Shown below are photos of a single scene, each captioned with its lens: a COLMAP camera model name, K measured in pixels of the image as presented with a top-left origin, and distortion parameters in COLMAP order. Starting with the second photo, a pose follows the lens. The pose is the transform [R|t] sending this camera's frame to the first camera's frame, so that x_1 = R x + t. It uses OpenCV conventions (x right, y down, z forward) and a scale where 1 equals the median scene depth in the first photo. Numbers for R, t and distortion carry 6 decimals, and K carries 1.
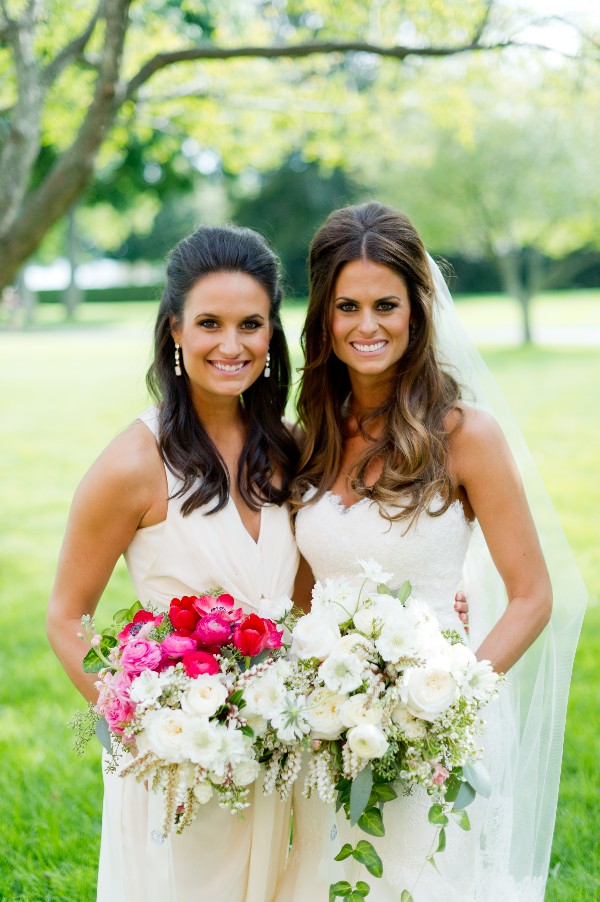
lens RADIAL K [[1285.2, 0, 318.9], [0, 1285.2, 423.5], [0, 0, 1]] dist [0.361100, -1.411804]
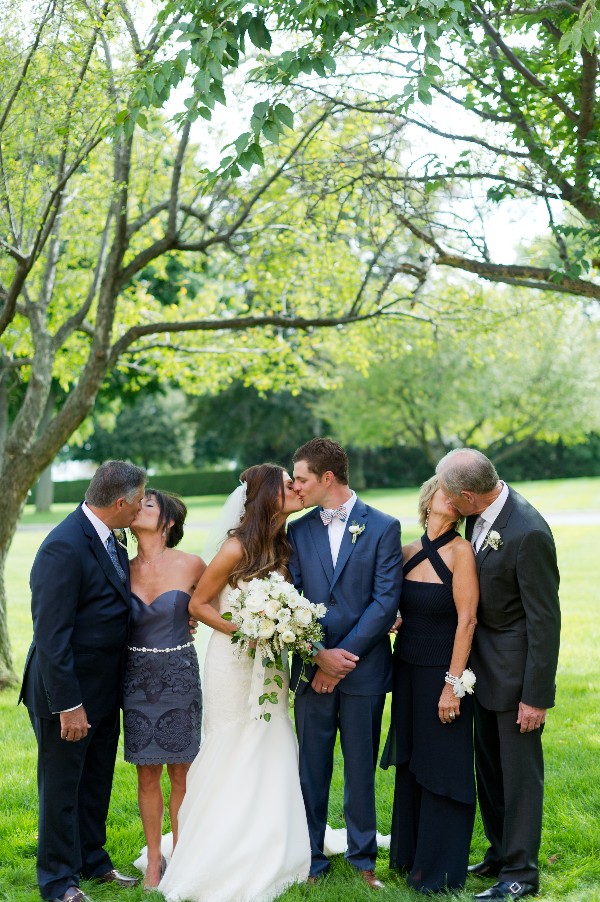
lens RADIAL K [[1299.6, 0, 314.9], [0, 1299.6, 451.8], [0, 0, 1]] dist [0.014531, 0.082196]
pose [[0.999600, -0.014209, 0.024461, 0.139303], [0.017158, 0.992015, -0.124947, 0.136936], [-0.022491, 0.125317, 0.991862, -1.471600]]
